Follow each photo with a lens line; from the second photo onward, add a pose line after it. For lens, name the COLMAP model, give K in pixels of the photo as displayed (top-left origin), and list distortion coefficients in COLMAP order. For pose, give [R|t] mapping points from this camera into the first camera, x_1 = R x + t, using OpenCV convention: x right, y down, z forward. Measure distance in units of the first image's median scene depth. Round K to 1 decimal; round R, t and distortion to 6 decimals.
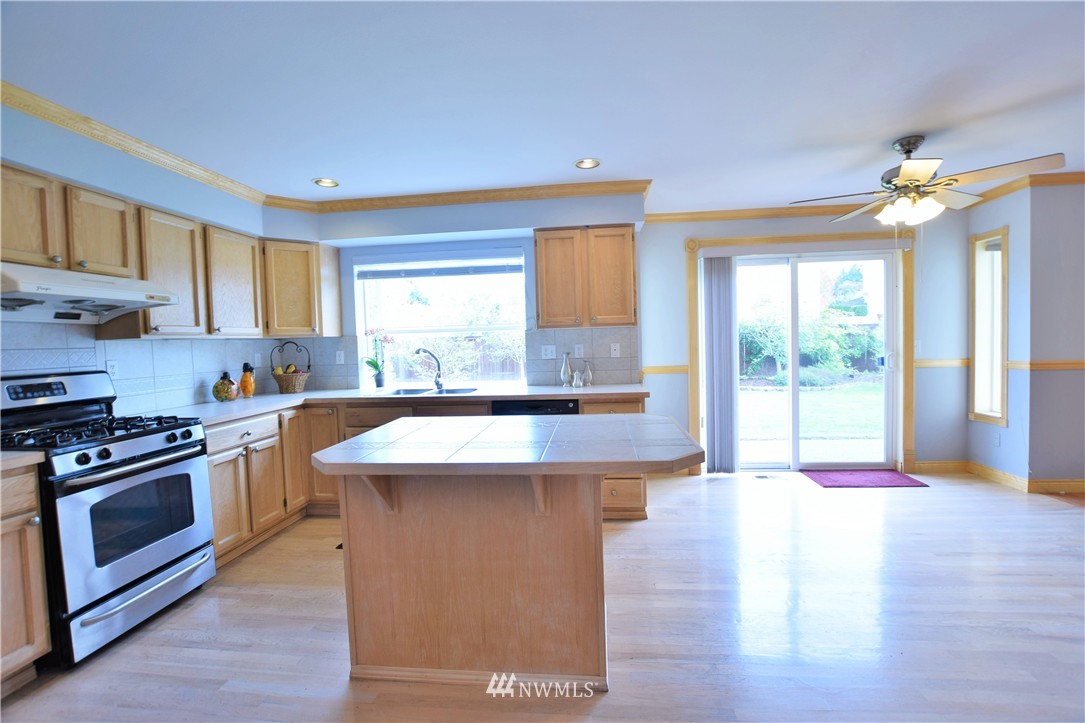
lens RADIAL K [[486.1, 0, 541.9], [0, 486.1, 362.3], [0, 0, 1]] dist [-0.026615, -0.000912]
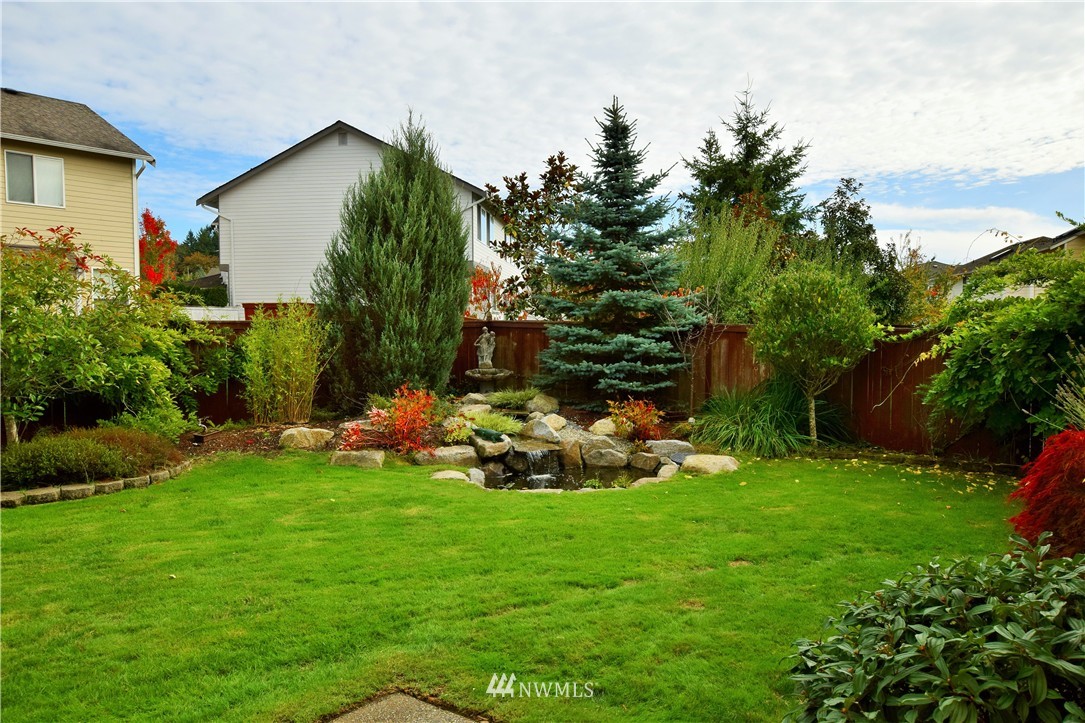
lens RADIAL K [[783.0, 0, 542.1], [0, 783.0, 362.6], [0, 0, 1]] dist [0.000442, 0.000209]
pose [[0.559843, -0.008037, 0.828560, 0.219784], [0.025838, 0.999636, -0.007761, -0.026558], [-0.828196, 0.025753, 0.559847, 0.326215]]
